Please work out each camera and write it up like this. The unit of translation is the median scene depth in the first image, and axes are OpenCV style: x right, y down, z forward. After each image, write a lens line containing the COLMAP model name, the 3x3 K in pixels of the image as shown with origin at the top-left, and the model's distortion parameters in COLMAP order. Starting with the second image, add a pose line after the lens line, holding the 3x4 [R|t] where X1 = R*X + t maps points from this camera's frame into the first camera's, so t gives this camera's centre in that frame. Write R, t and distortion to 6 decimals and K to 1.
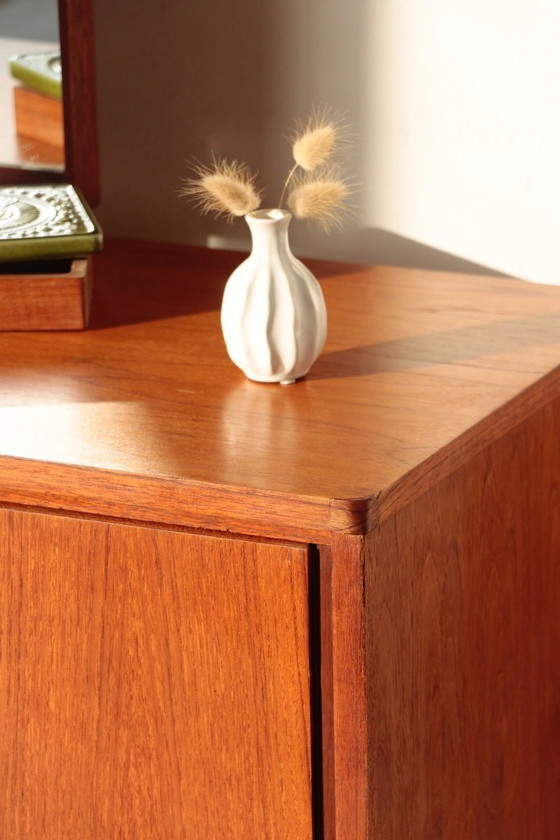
lens RADIAL K [[5395.7, 0, 239.5], [0, 5395.7, 420.3], [0, 0, 1]] dist [2.250716, 12.141819]
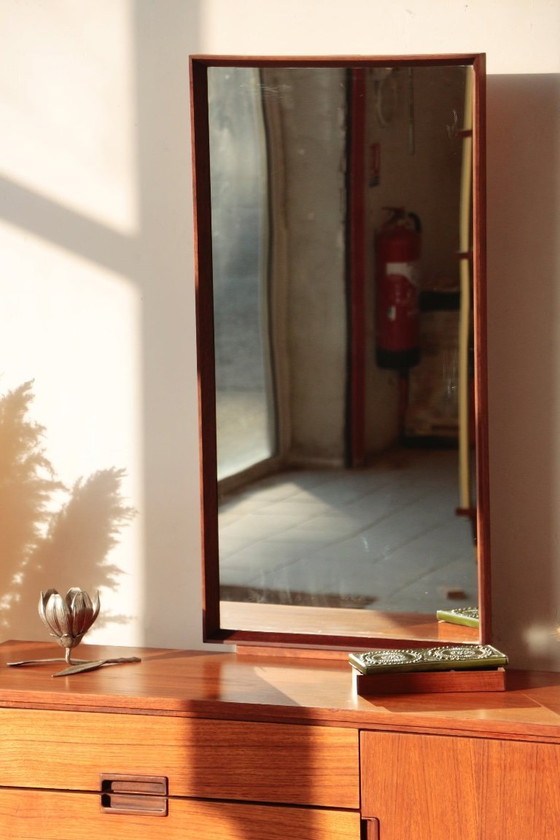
lens RADIAL K [[4392.6, 0, 279.8], [0, 4392.6, 437.2], [0, 0, 1]] dist [1.798852, 2.229991]
pose [[0.998403, -0.011331, 0.055345, -0.286847], [0.020423, 0.985812, -0.166606, 0.247392], [-0.052672, 0.167470, 0.984469, -1.335879]]
